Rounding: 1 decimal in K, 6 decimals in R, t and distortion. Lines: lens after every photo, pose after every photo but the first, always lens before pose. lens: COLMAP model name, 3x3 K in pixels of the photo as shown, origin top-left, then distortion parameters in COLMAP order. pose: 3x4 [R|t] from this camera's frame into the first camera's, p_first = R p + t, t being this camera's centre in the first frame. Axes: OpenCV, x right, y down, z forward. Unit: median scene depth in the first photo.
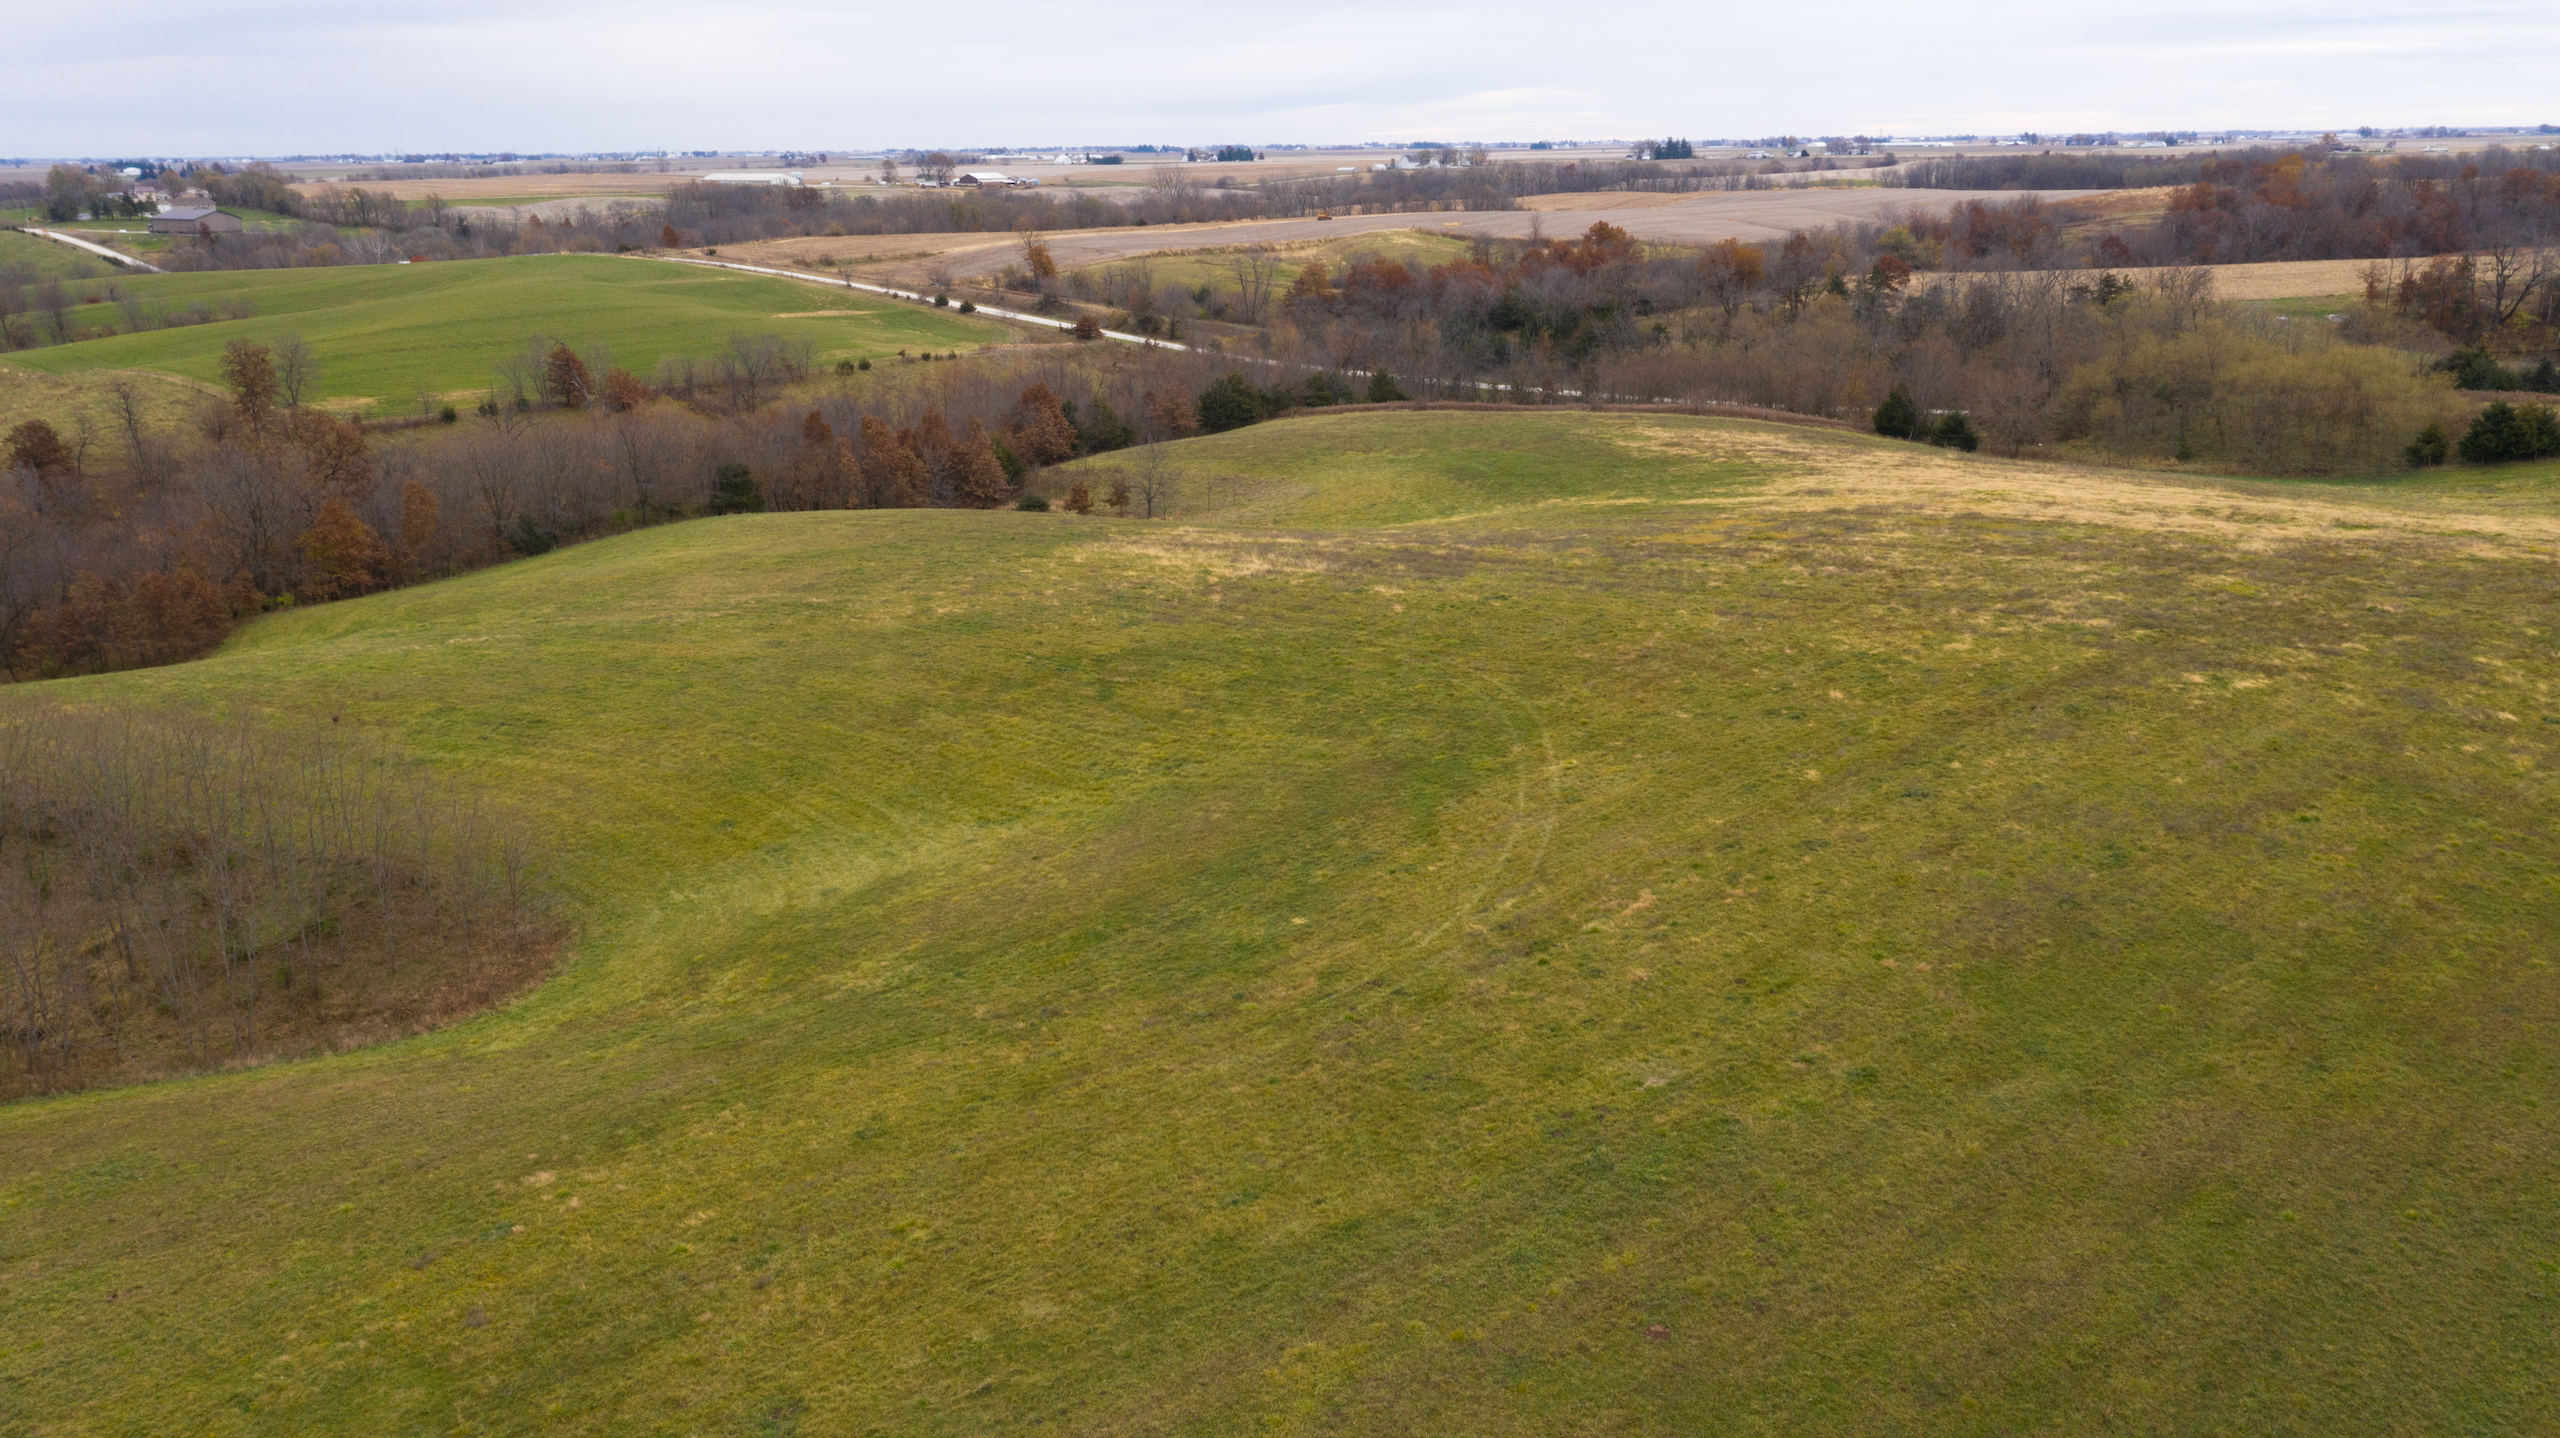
lens RADIAL K [[2044.6, 0, 1285.4], [0, 2044.6, 707.2], [0, 0, 1]] dist [-0.003147, 0.010513]
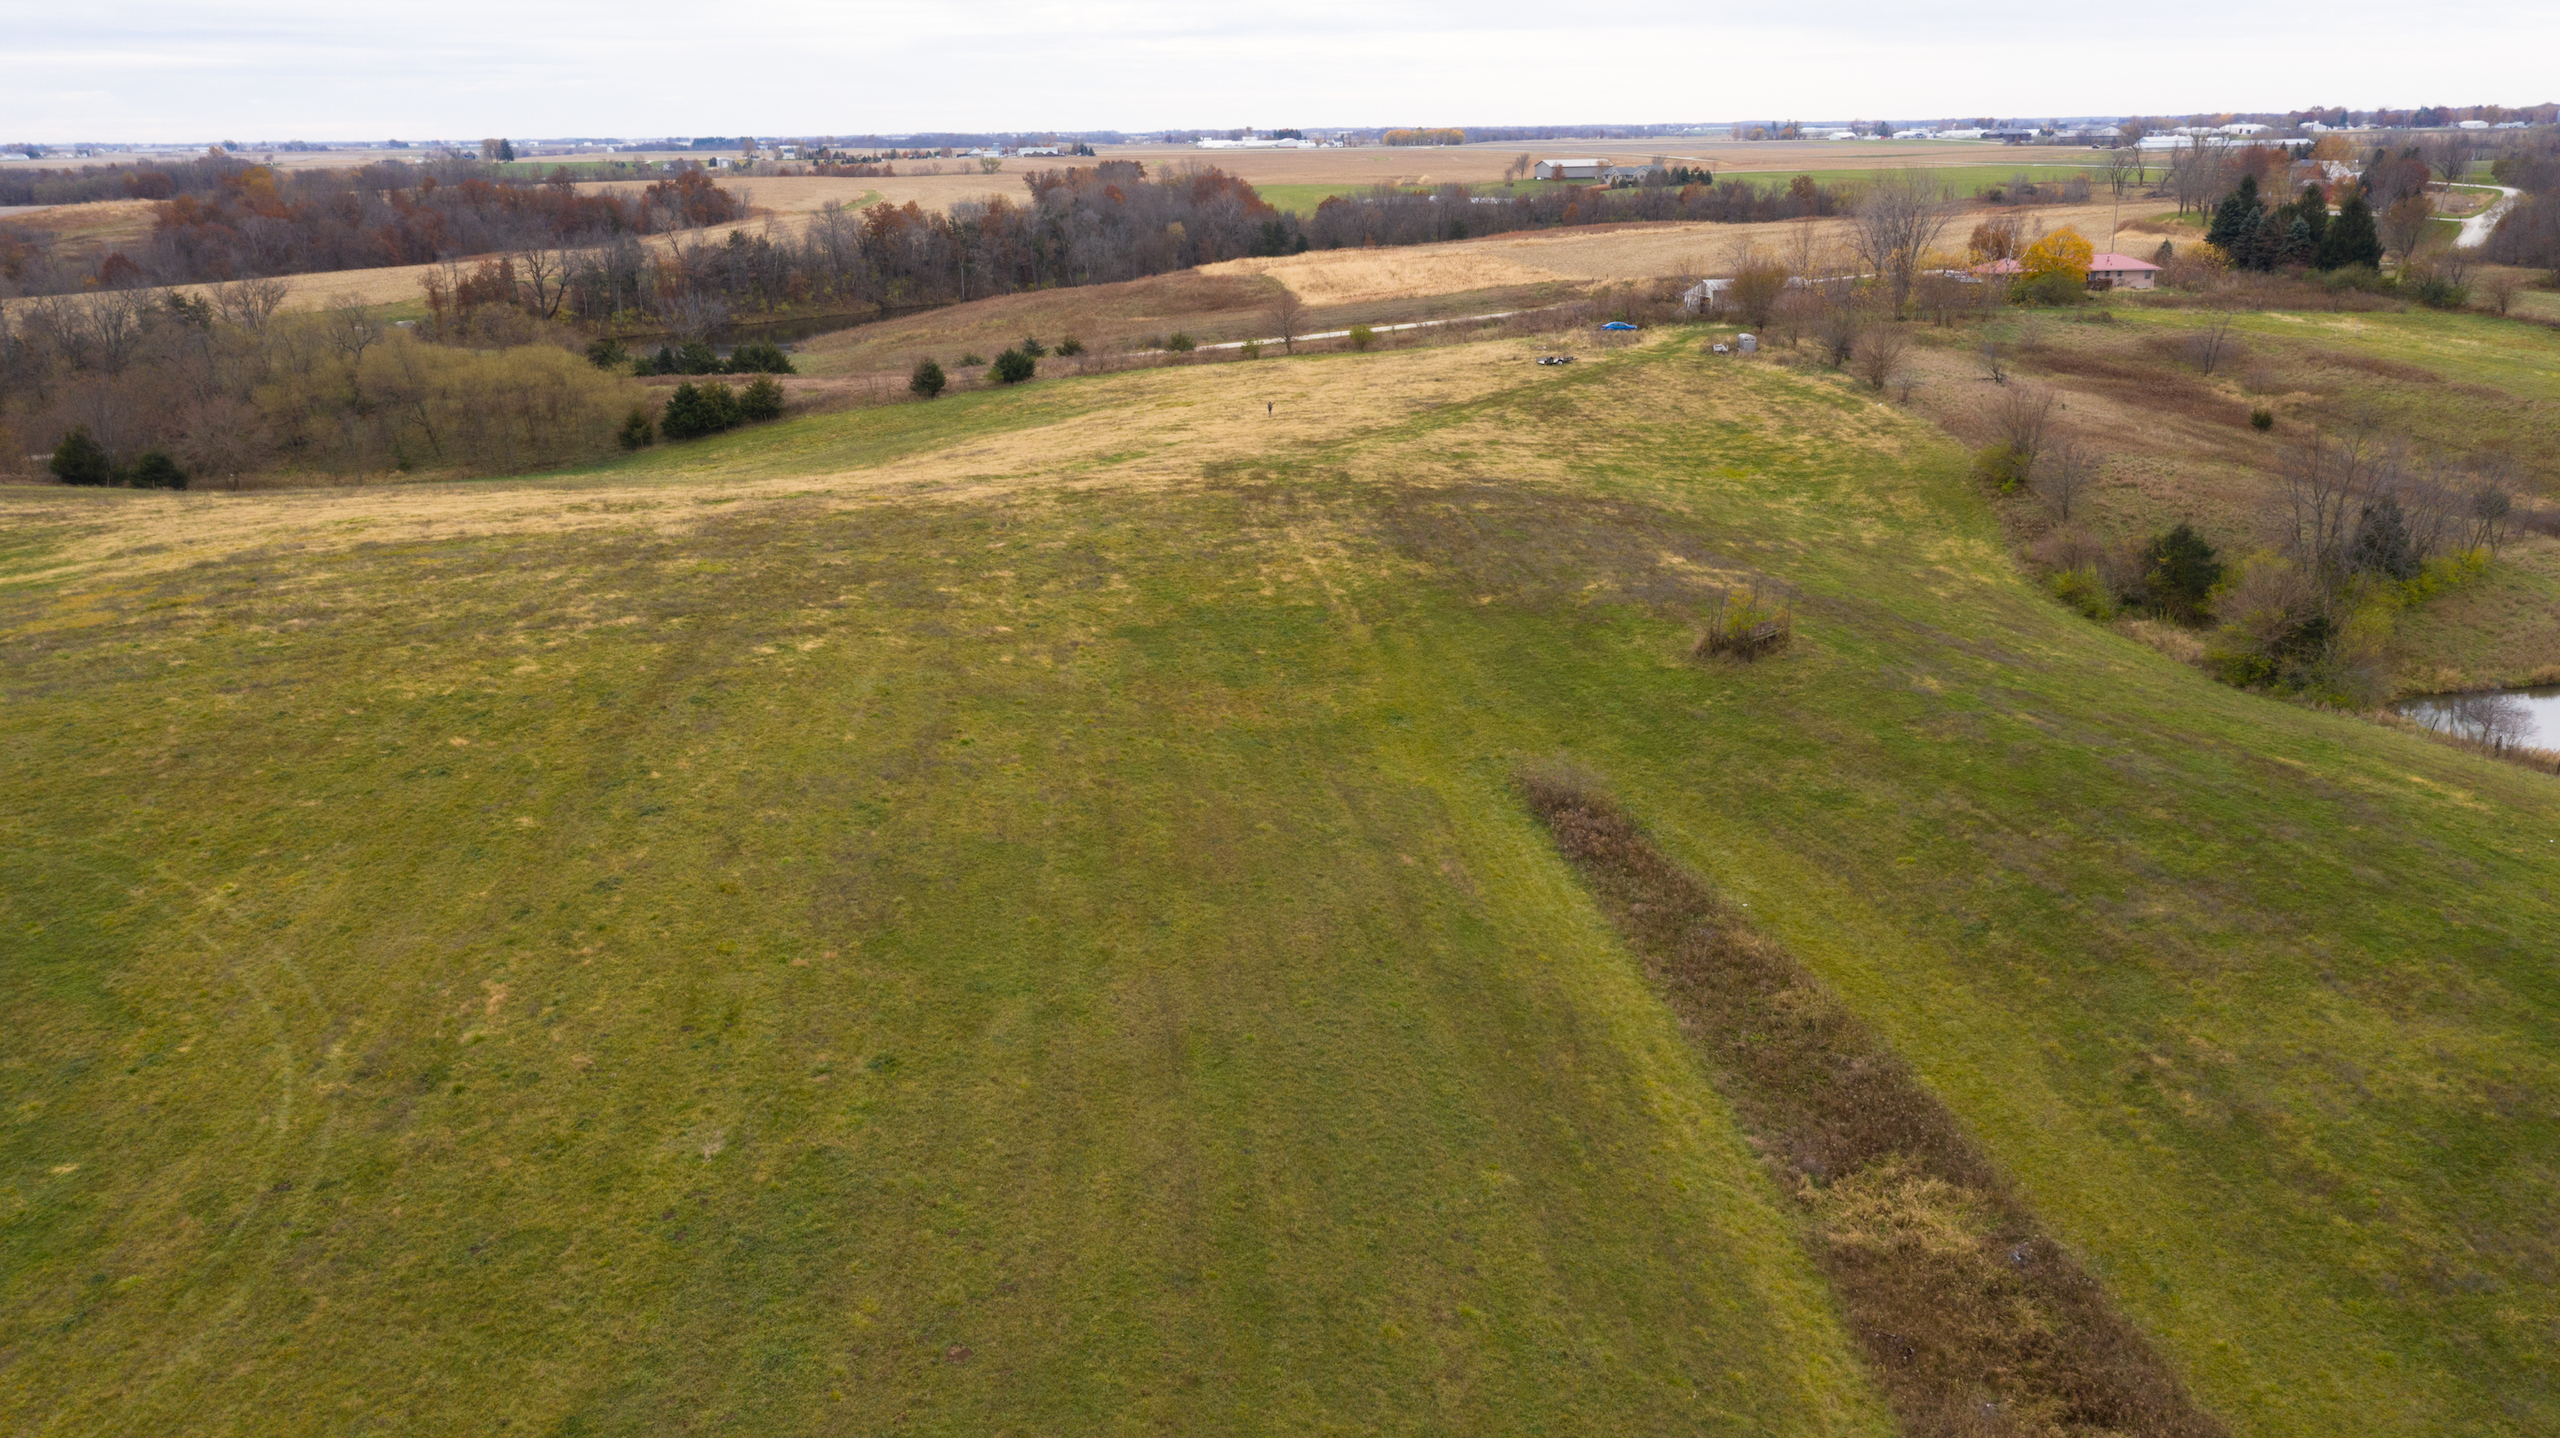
lens RADIAL K [[2044.6, 0, 1285.0], [0, 2044.6, 732.0], [0, 0, 1]] dist [-0.003147, 0.010513]
pose [[0.587005, -0.219830, 0.779166, -0.107751], [0.215907, 0.970080, 0.111034, -0.014857], [-0.780262, 0.103049, 0.616905, 0.061442]]
